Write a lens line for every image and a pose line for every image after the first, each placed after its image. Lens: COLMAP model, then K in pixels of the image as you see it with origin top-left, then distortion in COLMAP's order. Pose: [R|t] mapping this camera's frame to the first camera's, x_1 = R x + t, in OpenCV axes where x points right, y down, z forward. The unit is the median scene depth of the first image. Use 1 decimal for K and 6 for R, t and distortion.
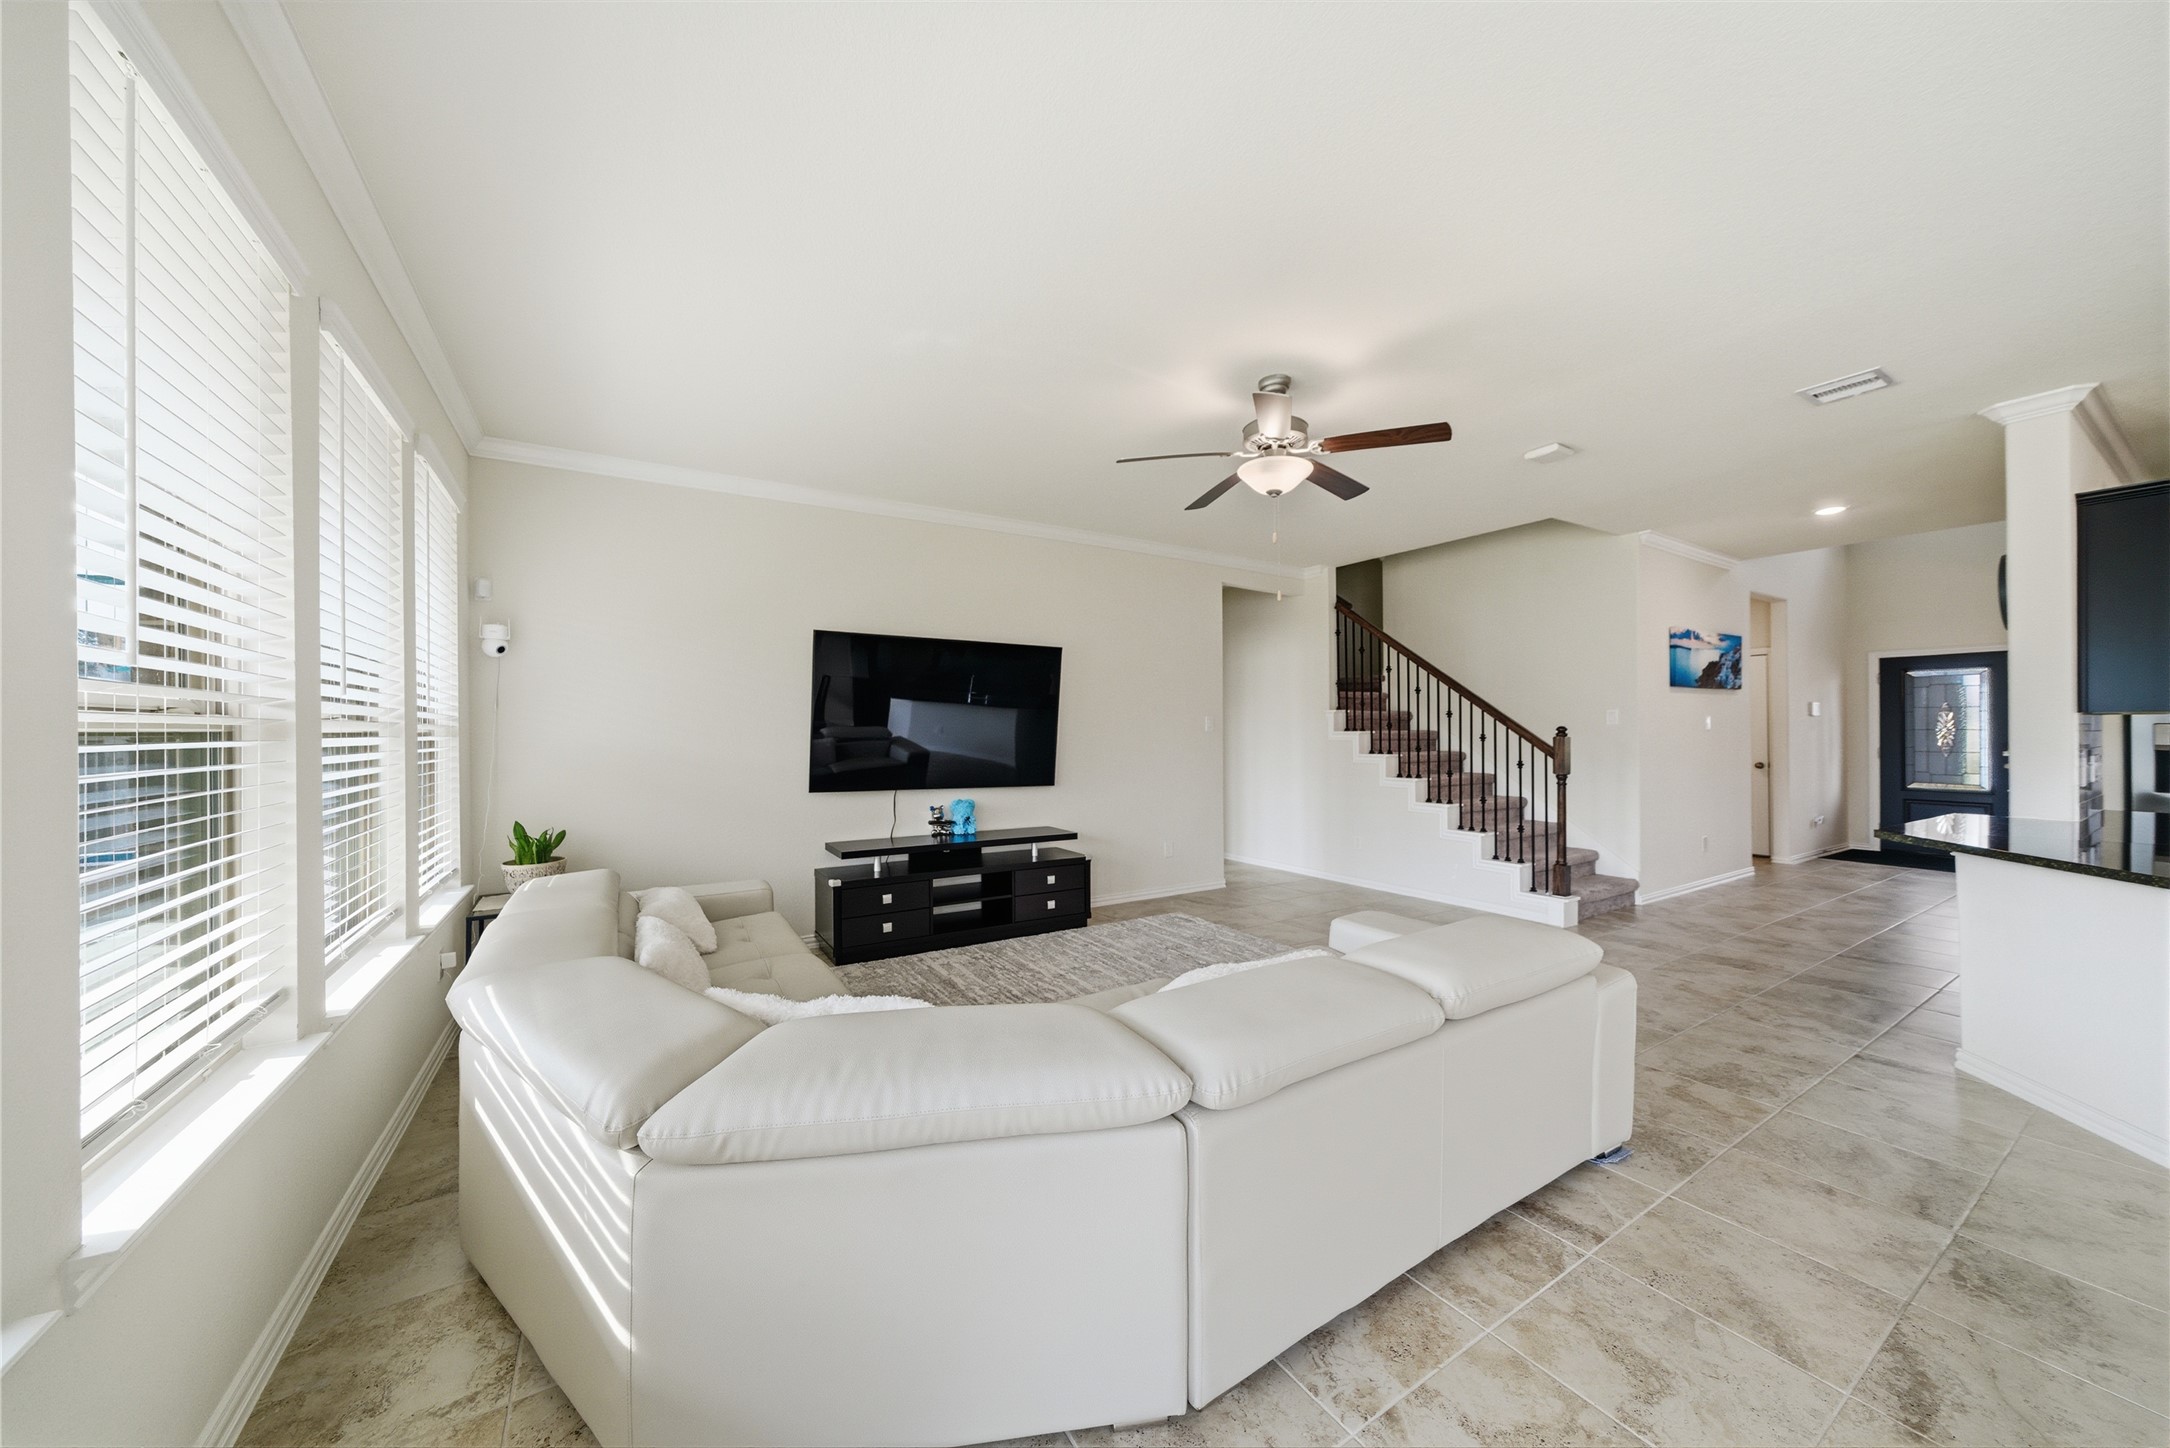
lens RADIAL K [[750.8, 0, 1078.5], [0, 750.8, 728.7], [0, 0, 1]] dist [0.003588, 0.000322]
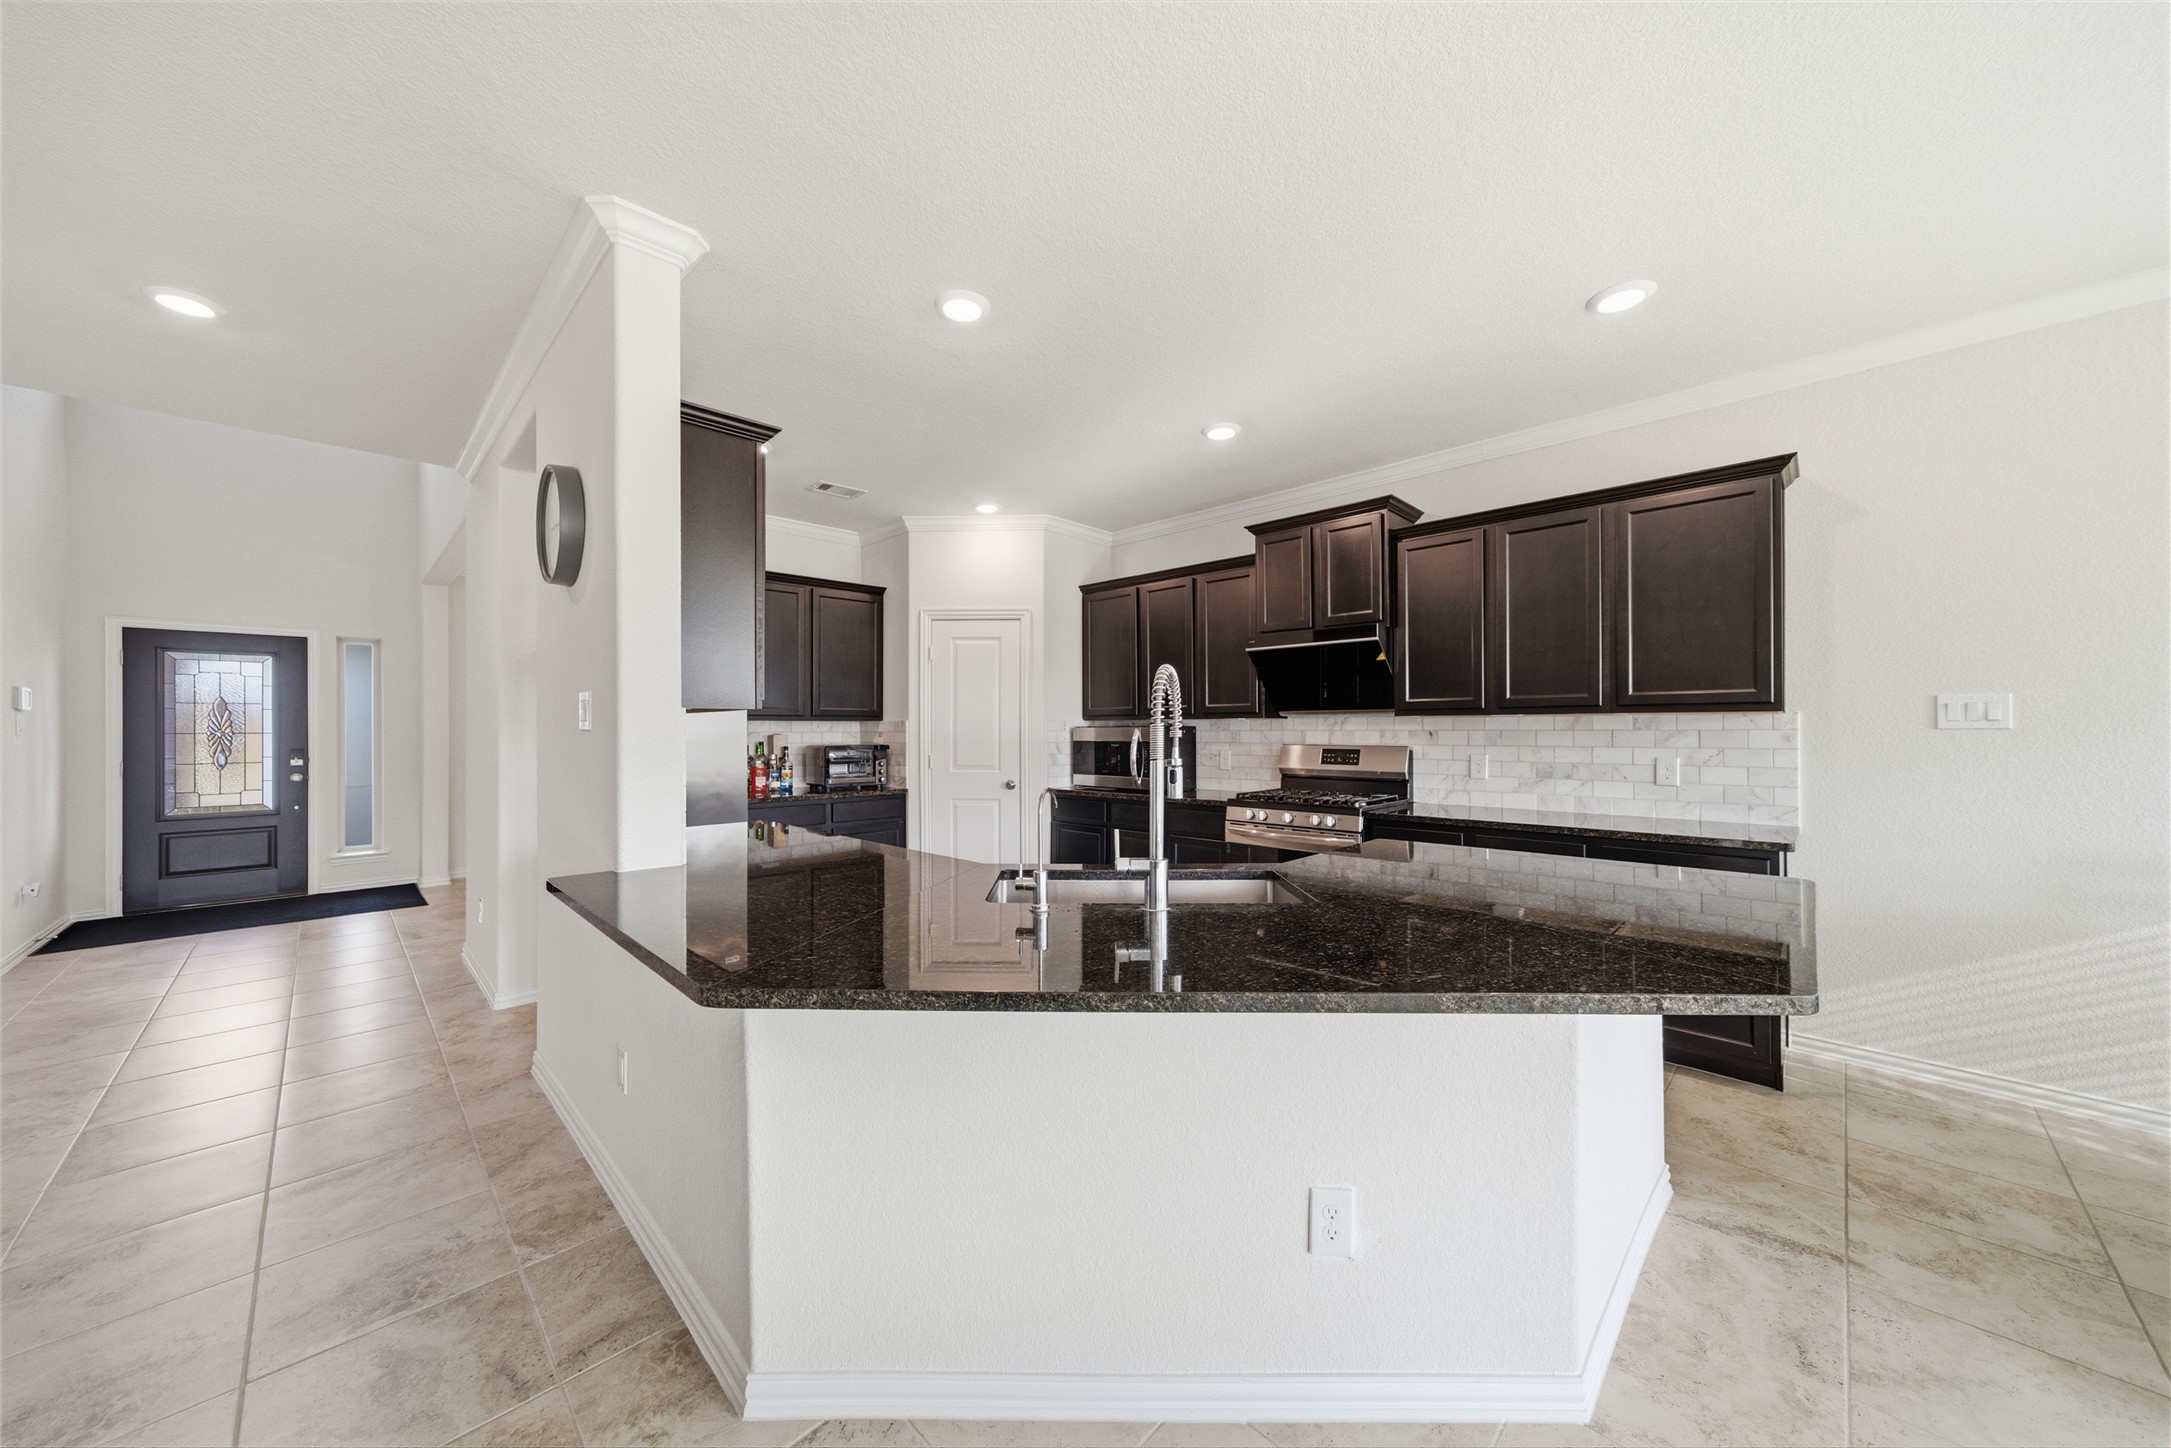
lens RADIAL K [[751.1, 0, 1077.4], [0, 751.1, 721.4], [0, 0, 1]] dist [0.003588, 0.000322]
pose [[-0.228322, 0.012385, 0.973507, 0.269701], [0.006496, 0.999916, -0.011197, 0.003770], [-0.973564, 0.003768, -0.228383, 0.412070]]
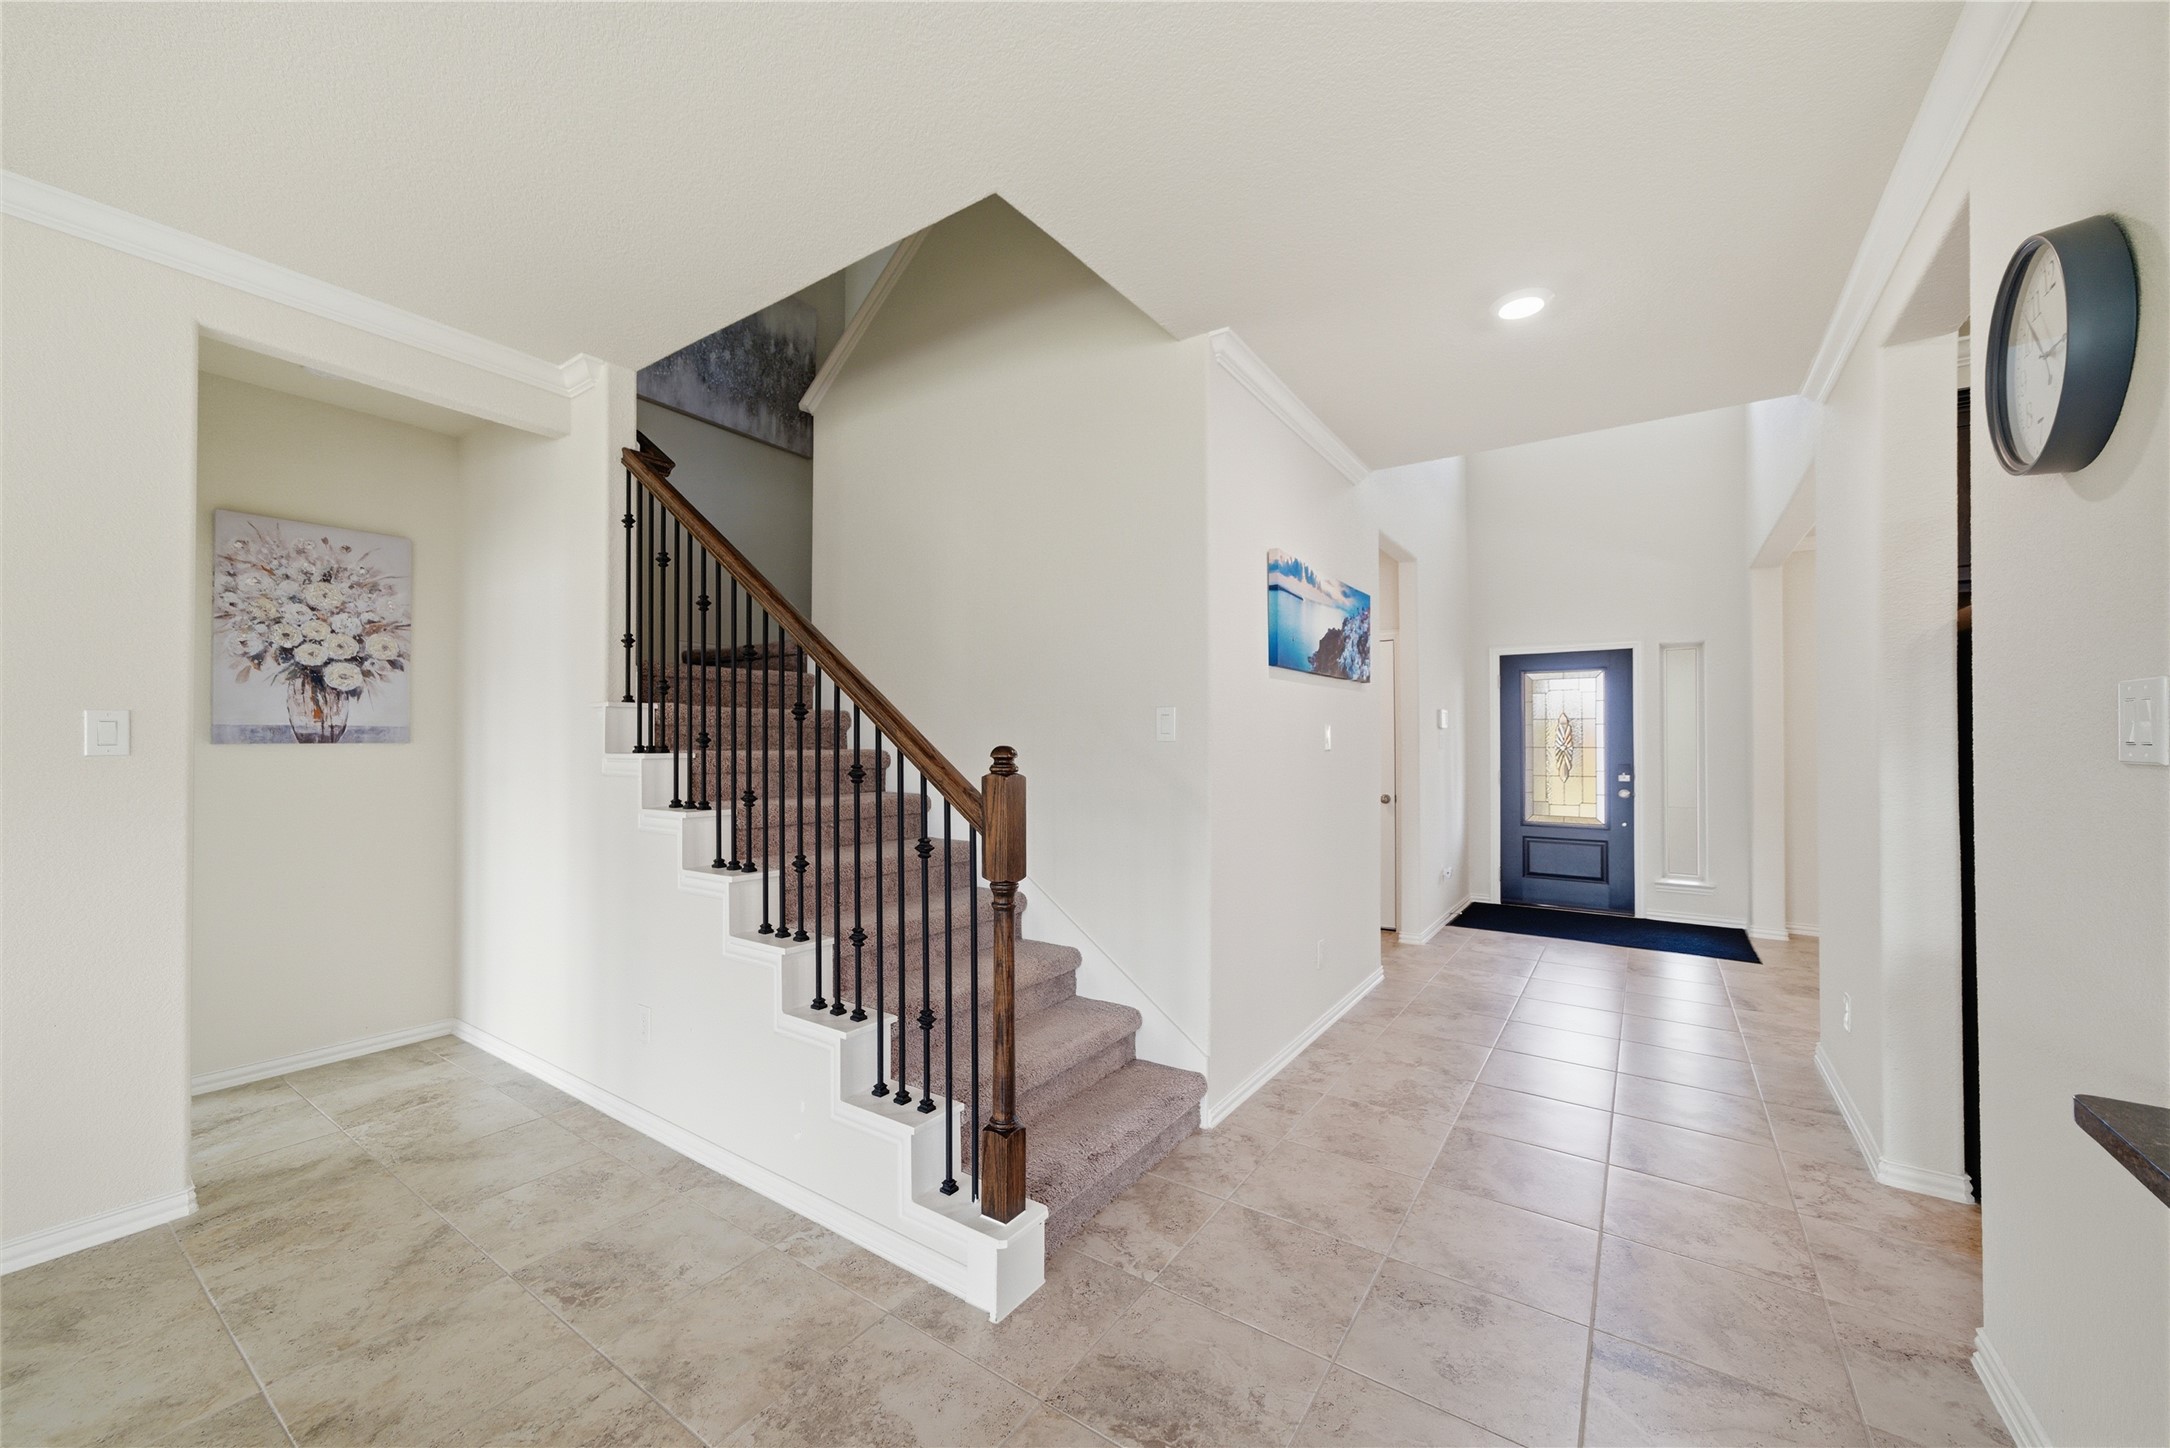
lens RADIAL K [[804.4, 0, 1076.1], [0, 804.4, 736.3], [0, 0, 1]] dist [0.001779, 0.000373]
pose [[0.921507, 0.005375, 0.388325, 0.419010], [-0.002908, 0.999972, -0.006940, -0.003852], [-0.388351, 0.005266, 0.921496, 0.505197]]
